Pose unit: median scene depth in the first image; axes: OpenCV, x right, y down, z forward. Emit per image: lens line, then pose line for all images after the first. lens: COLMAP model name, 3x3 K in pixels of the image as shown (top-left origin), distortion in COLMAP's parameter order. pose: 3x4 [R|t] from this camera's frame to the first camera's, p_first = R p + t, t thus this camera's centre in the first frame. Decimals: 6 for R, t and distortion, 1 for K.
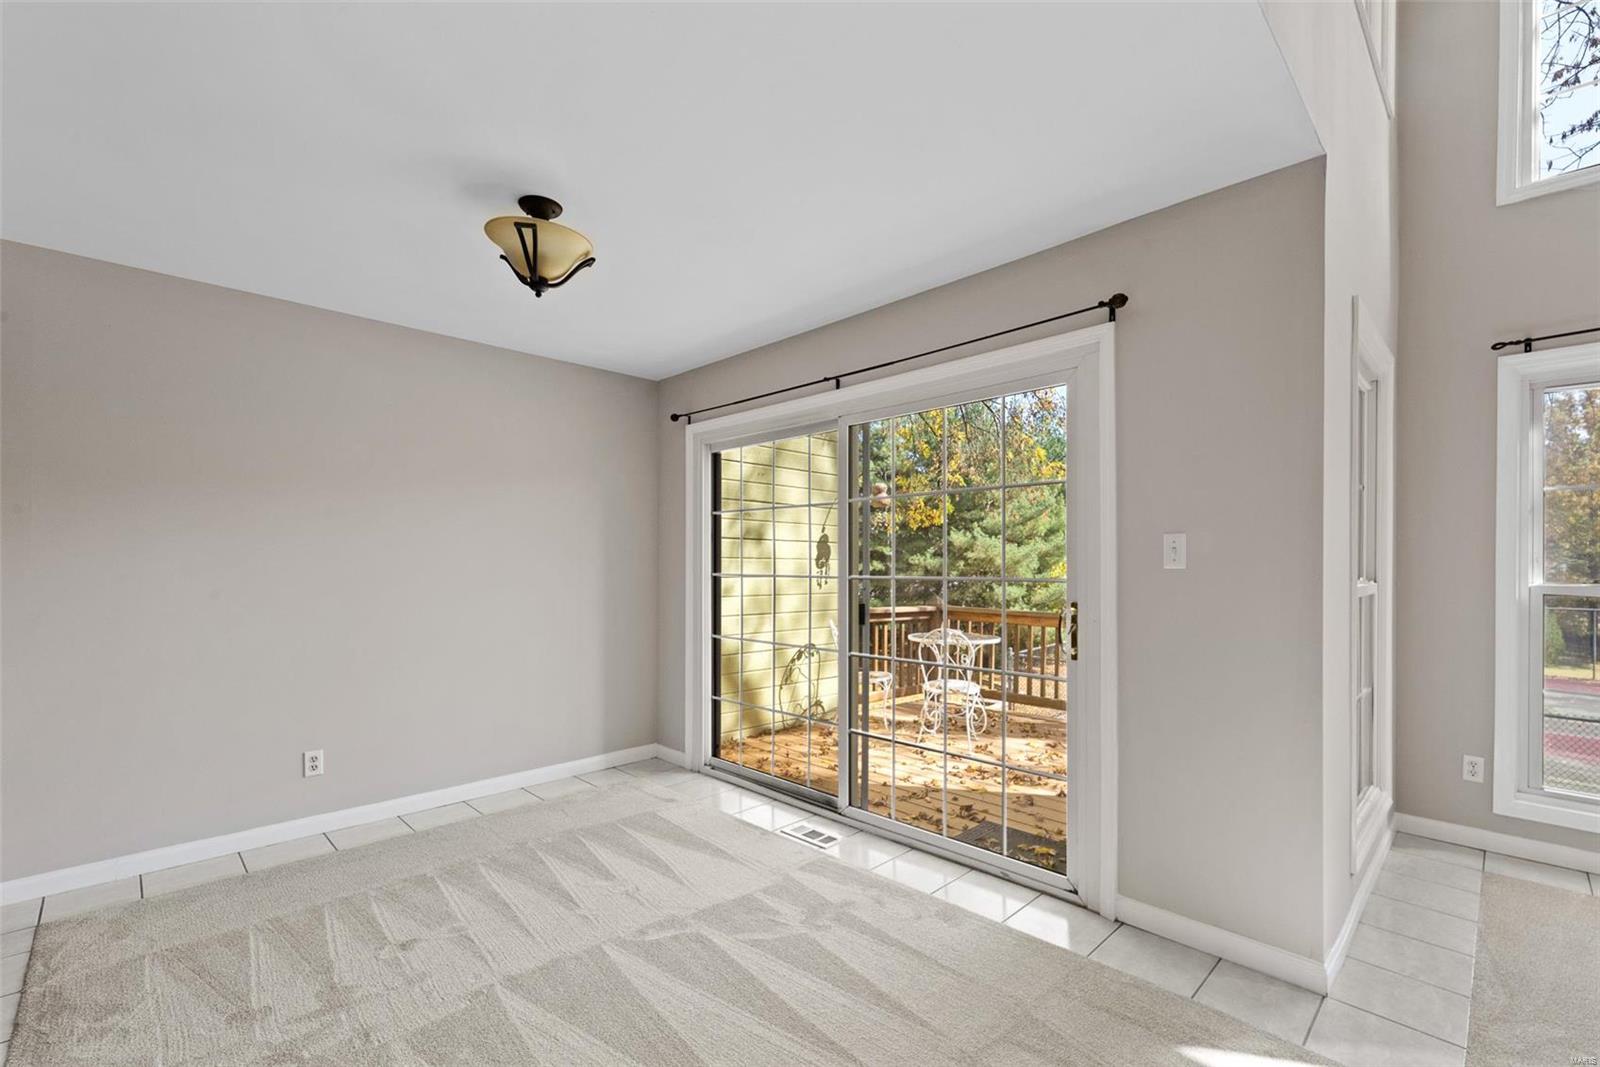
lens RADIAL K [[693.4, 0, 822.4], [0, 693.4, 561.9], [0, 0, 1]] dist [0.000981, -0.000065]
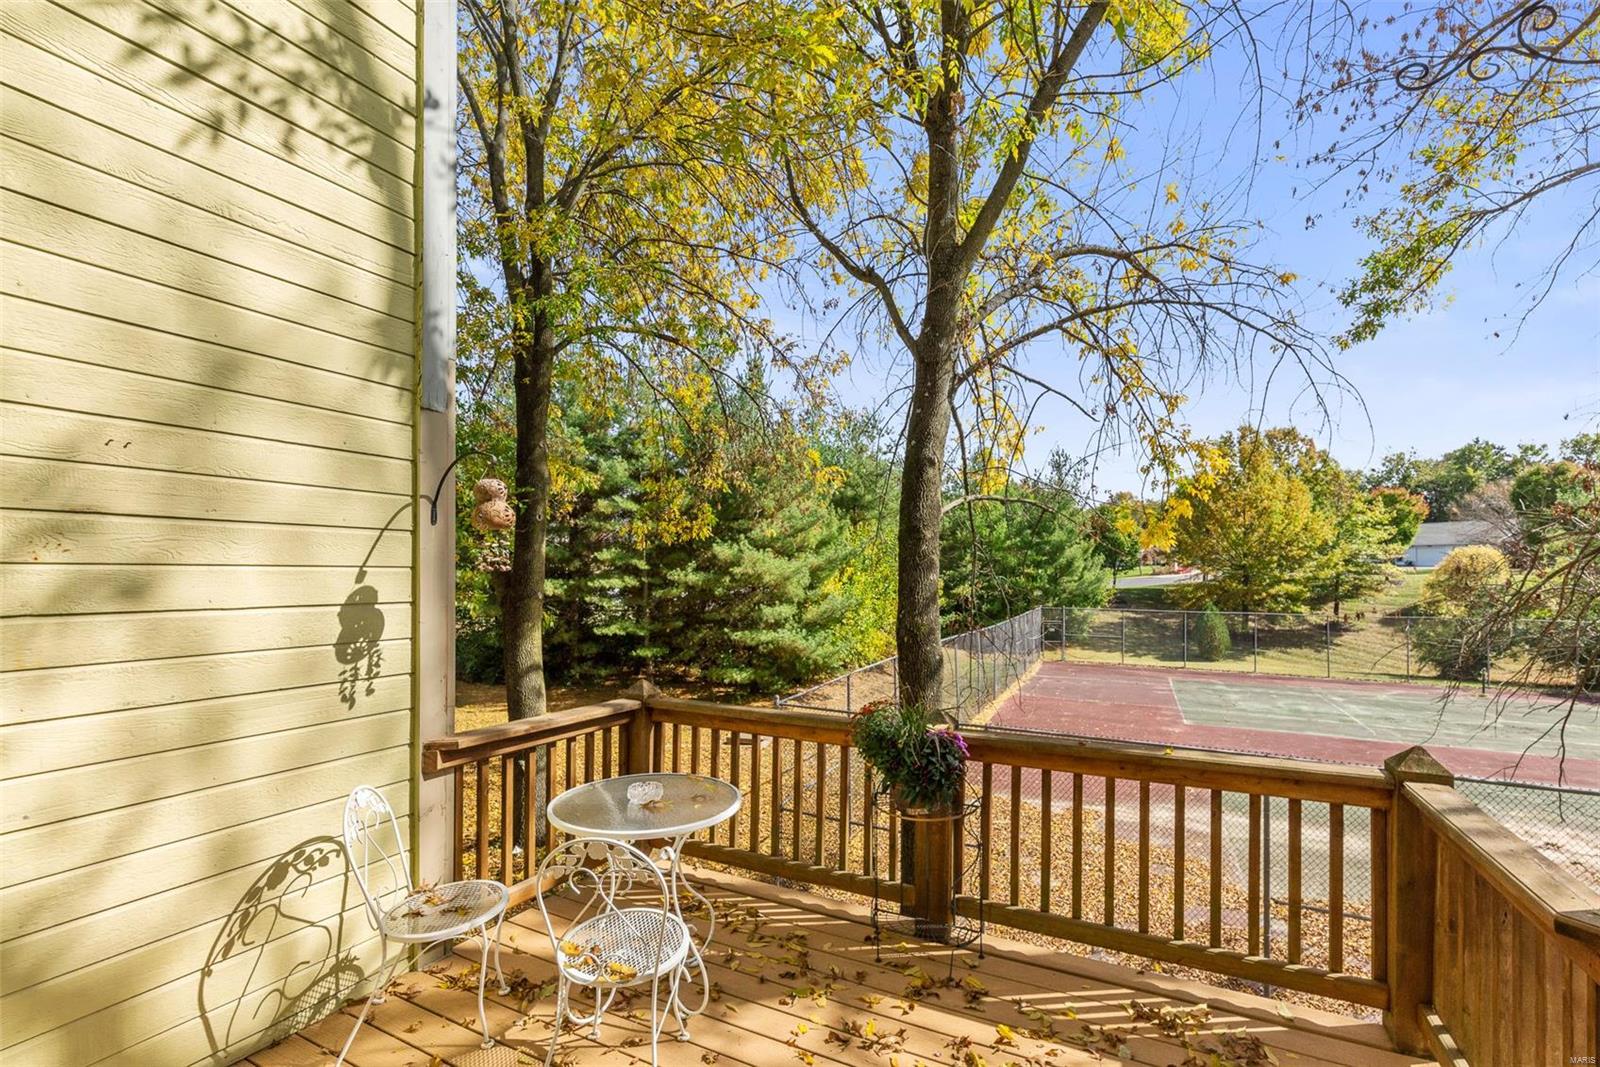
lens RADIAL K [[698.6, 0, 812.8], [0, 698.6, 568.0], [0, 0, 1]] dist [0.000681, 0.000049]
pose [[0.953284, 0.000748, 0.302075, 0.197796], [-0.000812, 1.000000, 0.000088, -0.071507], [-0.302074, -0.000329, 0.953284, 0.645448]]
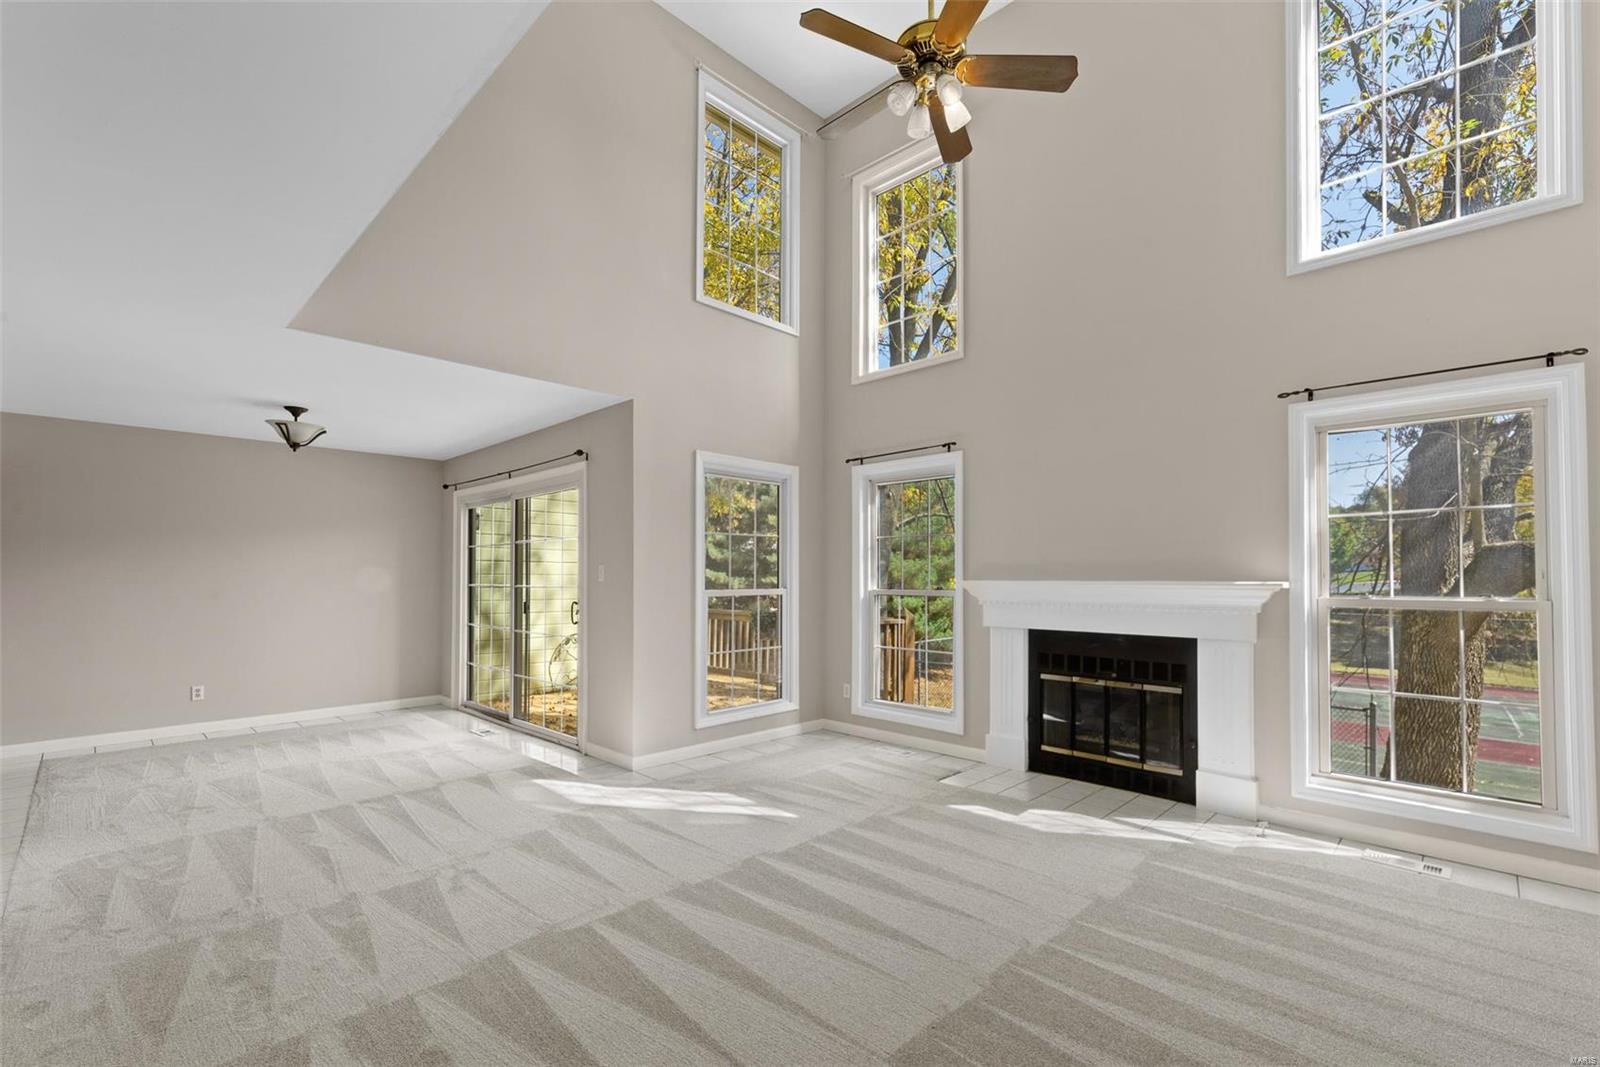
lens RADIAL K [[696.8, 0, 825.1], [0, 696.8, 561.3], [0, 0, 1]] dist [-0.000718, -0.000027]
pose [[0.999690, -0.001525, 0.024859, 0.617212], [0.002001, 0.999815, -0.019145, -0.004907], [-0.024825, 0.019189, 0.999508, -0.614475]]
